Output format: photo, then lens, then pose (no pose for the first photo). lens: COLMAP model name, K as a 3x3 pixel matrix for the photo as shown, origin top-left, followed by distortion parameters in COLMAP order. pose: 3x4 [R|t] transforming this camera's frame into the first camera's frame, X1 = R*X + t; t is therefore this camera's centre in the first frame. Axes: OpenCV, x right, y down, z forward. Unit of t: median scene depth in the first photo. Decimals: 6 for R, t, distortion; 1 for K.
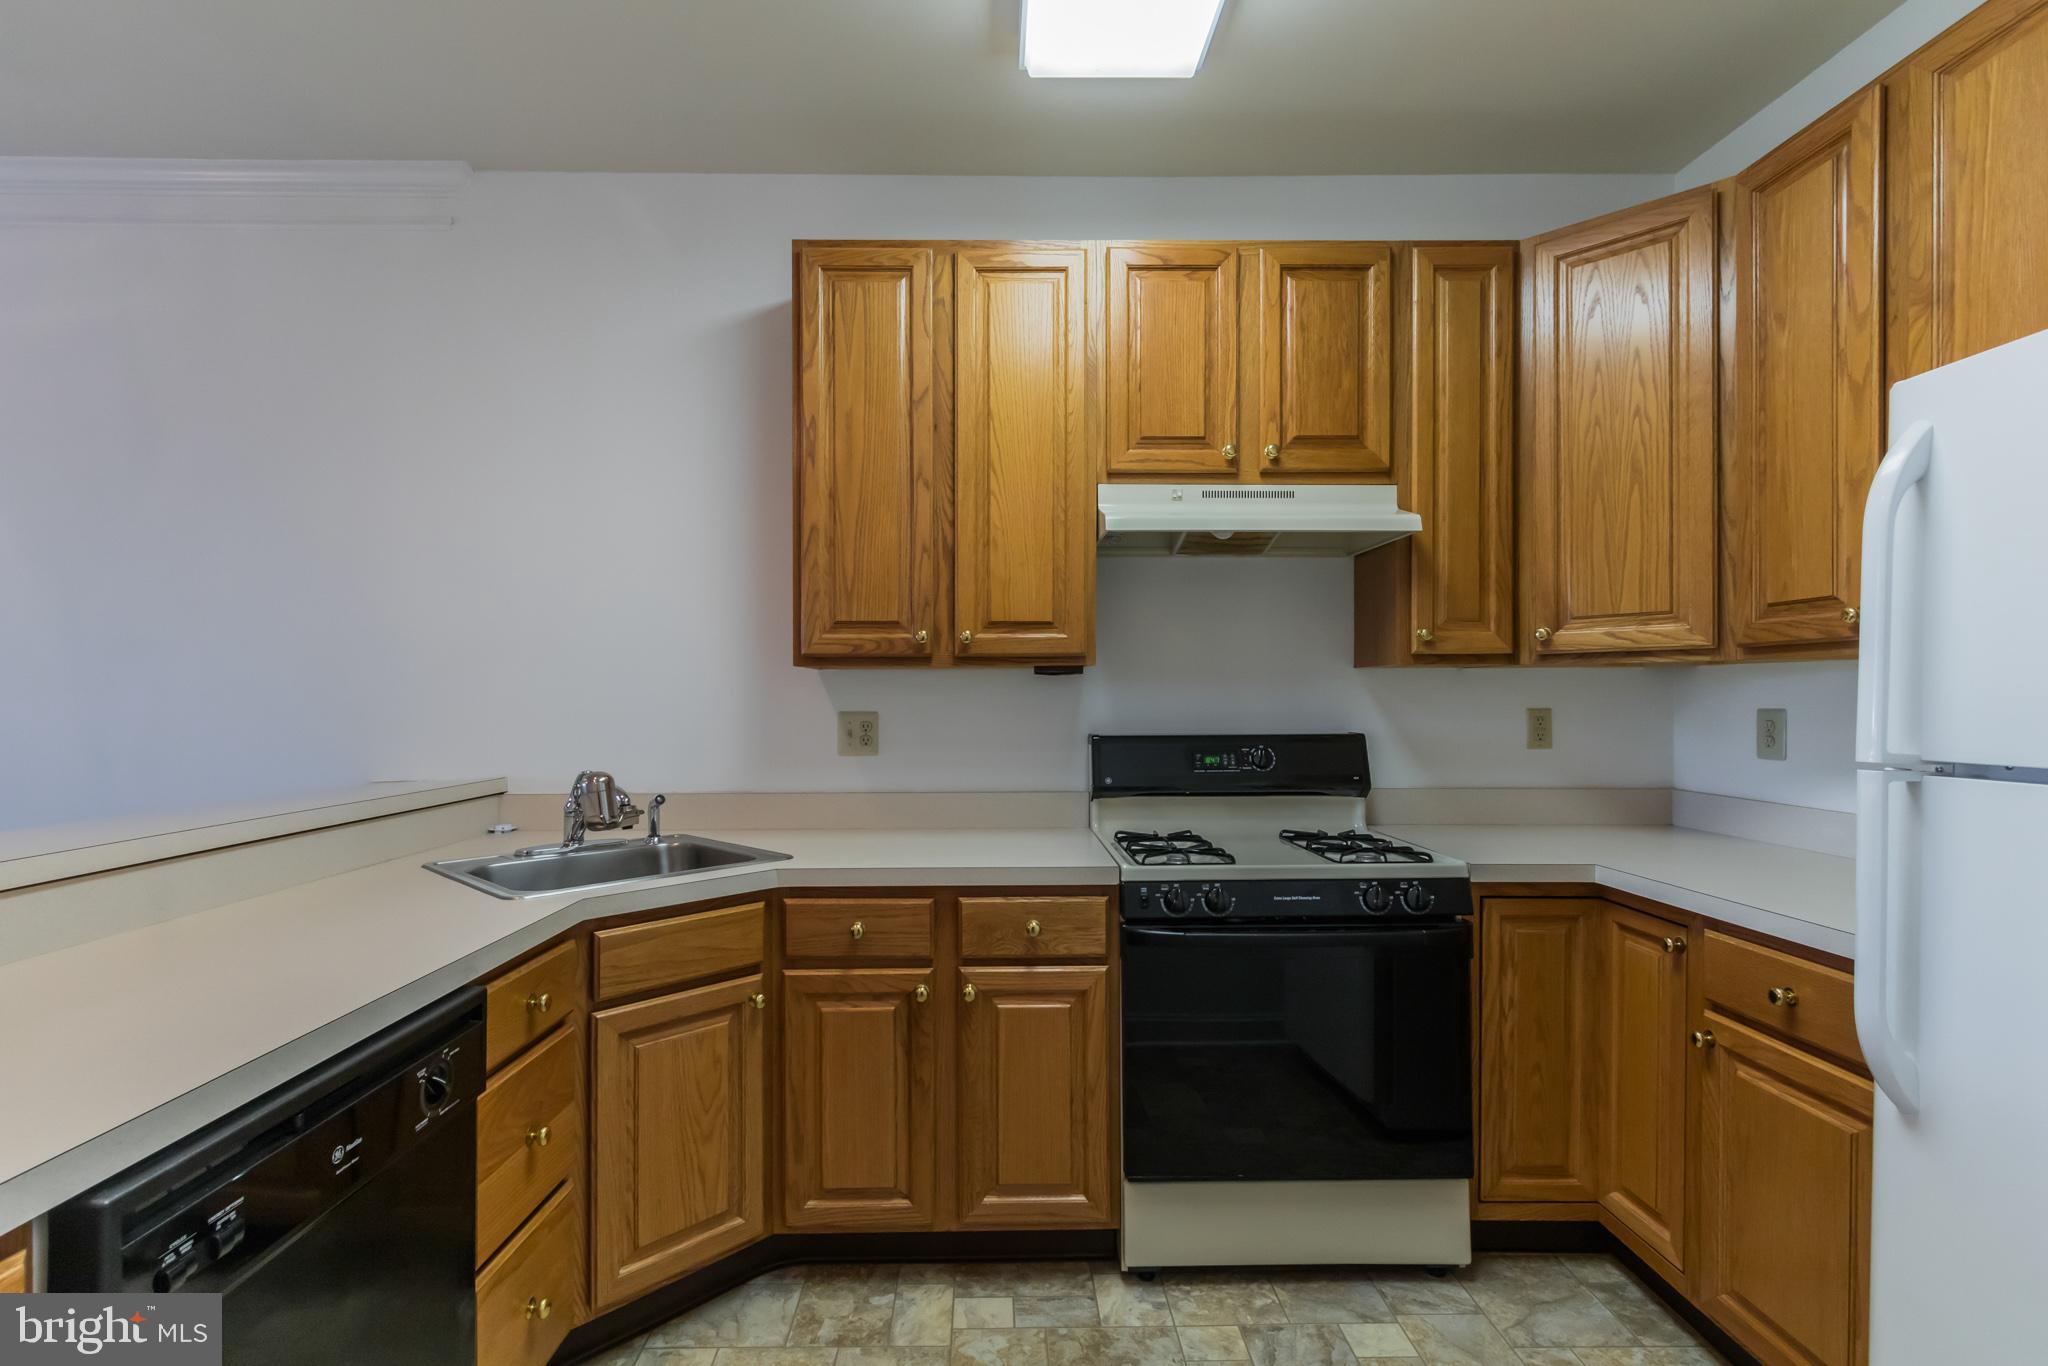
lens RADIAL K [[943.4, 0, 987.7], [0, 943.4, 704.3], [0, 0, 1]] dist [0.004184, -0.000370]
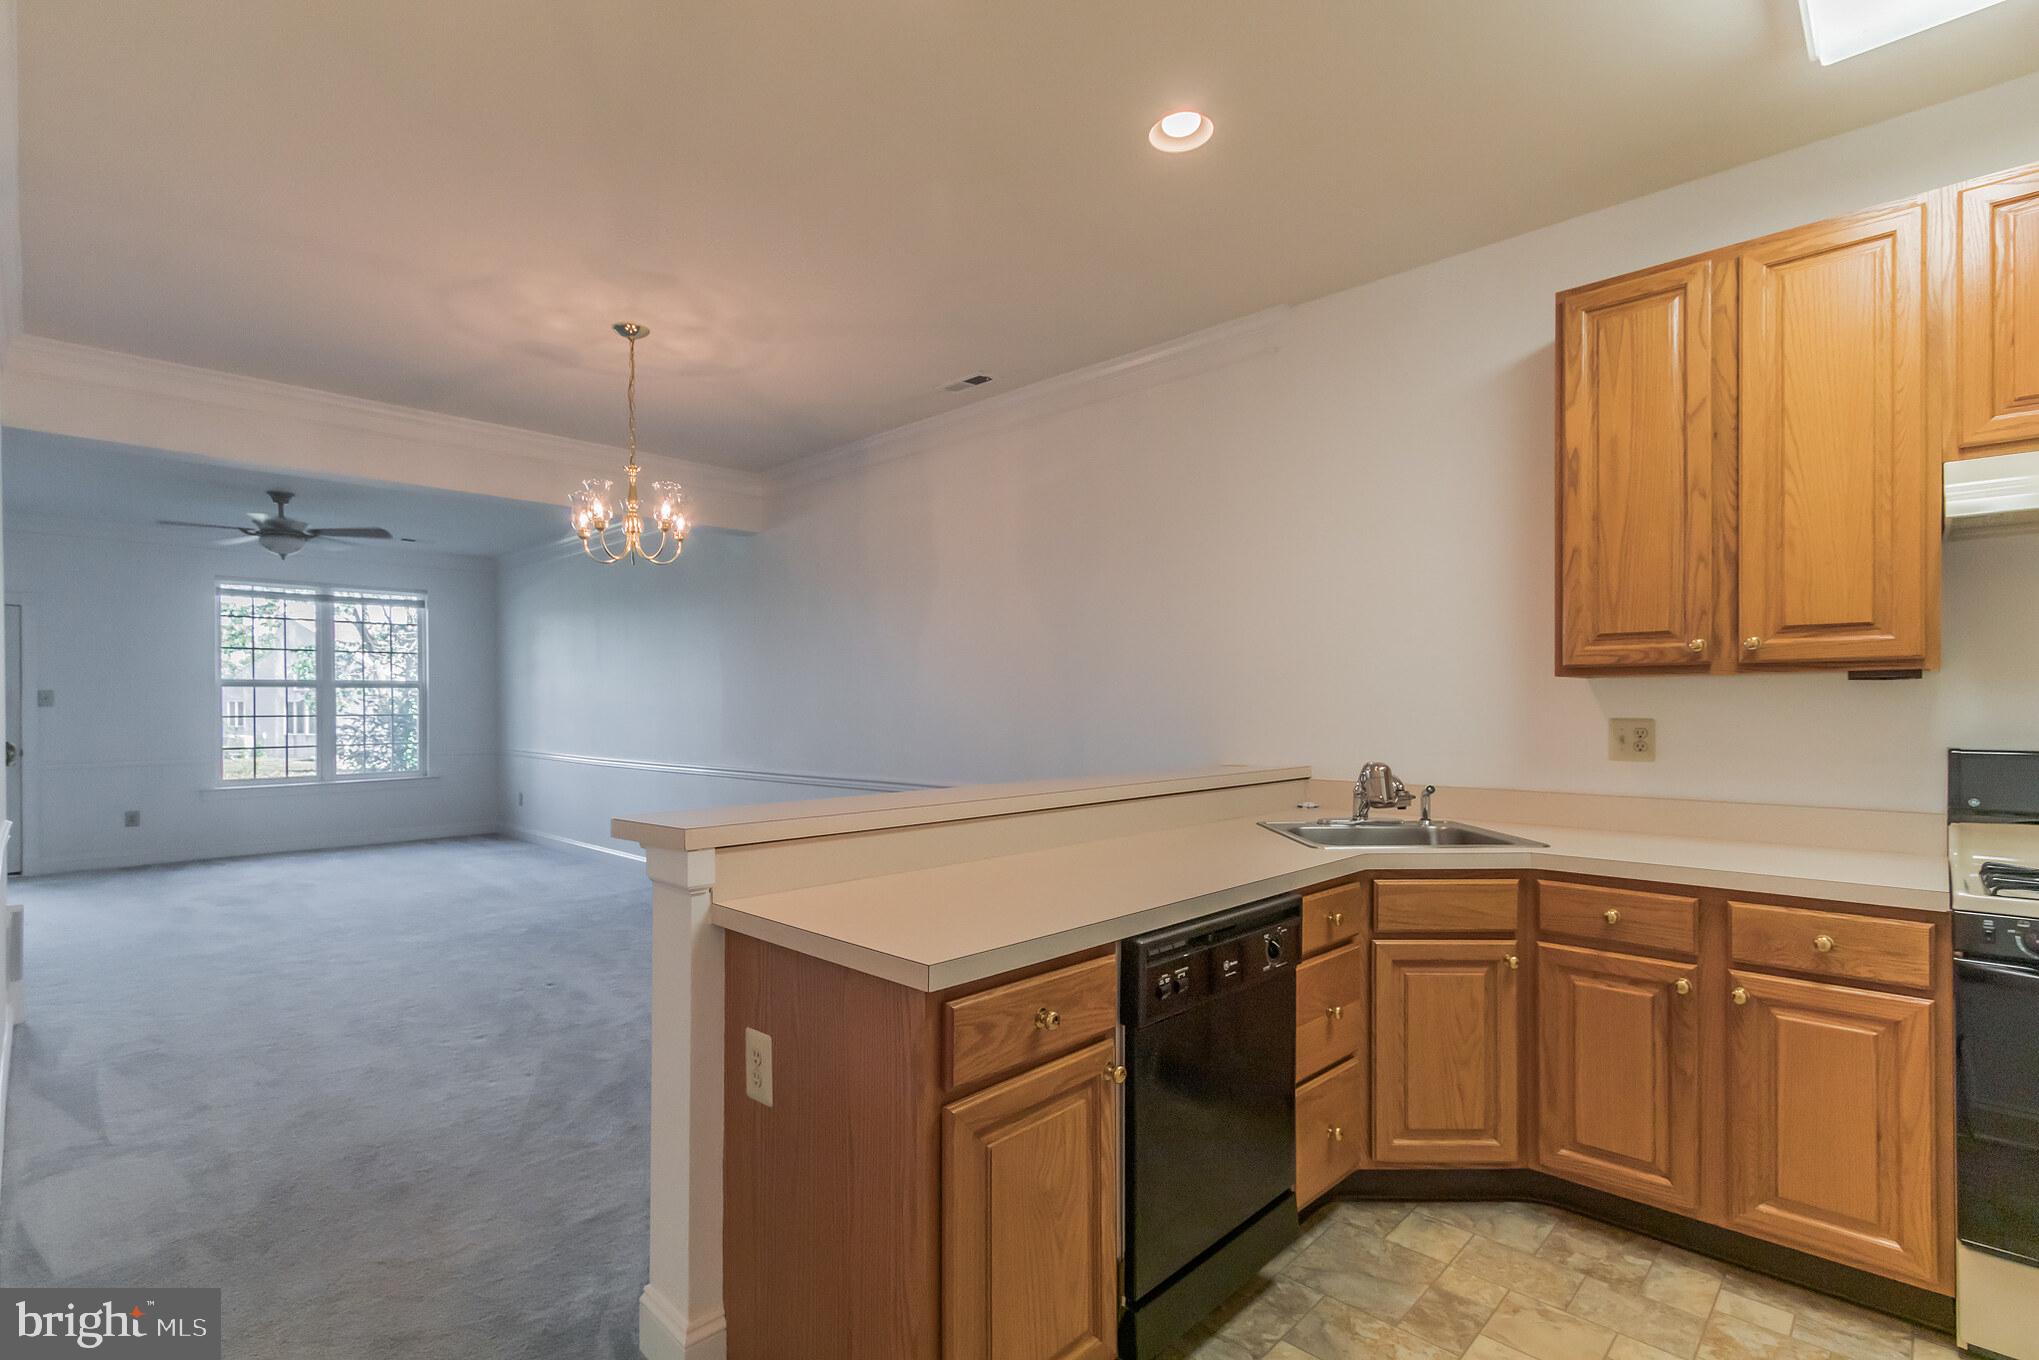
lens RADIAL K [[939.1, 0, 1004.7], [0, 939.1, 705.4], [0, 0, 1]] dist [0.003643, -0.001332]
pose [[0.711323, 0.000766, -0.702865, 0.125508], [-0.004850, 0.999981, -0.003818, 0.000607], [0.702849, 0.006125, 0.711313, -0.271406]]
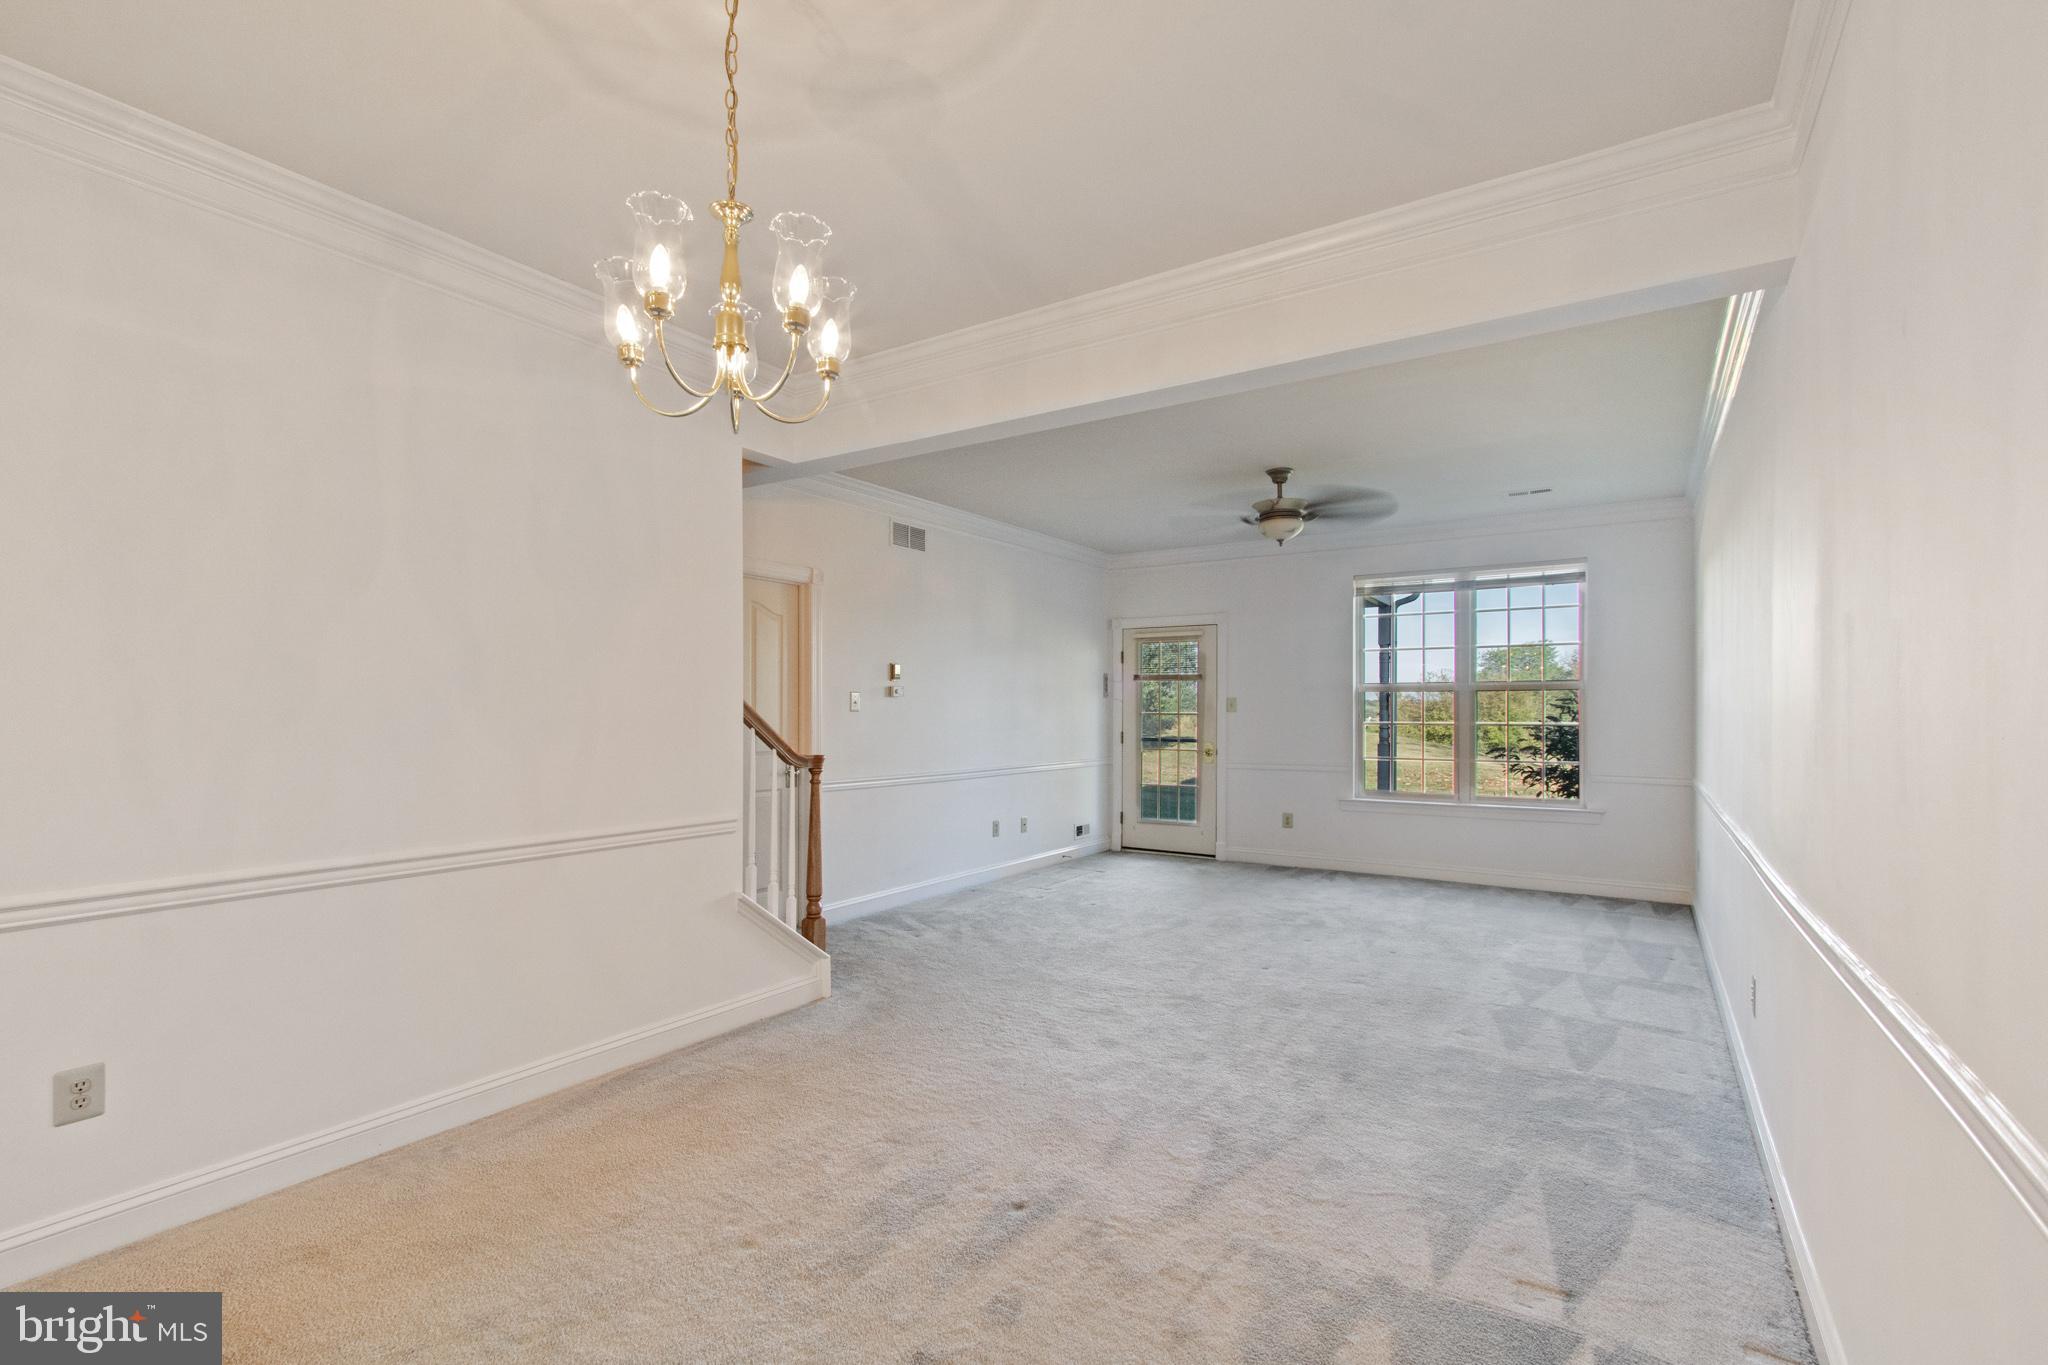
lens RADIAL K [[943.2, 0, 1009.2], [0, 943.2, 708.0], [0, 0, 1]] dist [0.003643, -0.001332]
pose [[-0.567935, 0.000007, -0.823074, -1.006870], [-0.007860, 0.999954, 0.005432, -0.021532], [0.823036, 0.009554, -0.567909, 1.104588]]
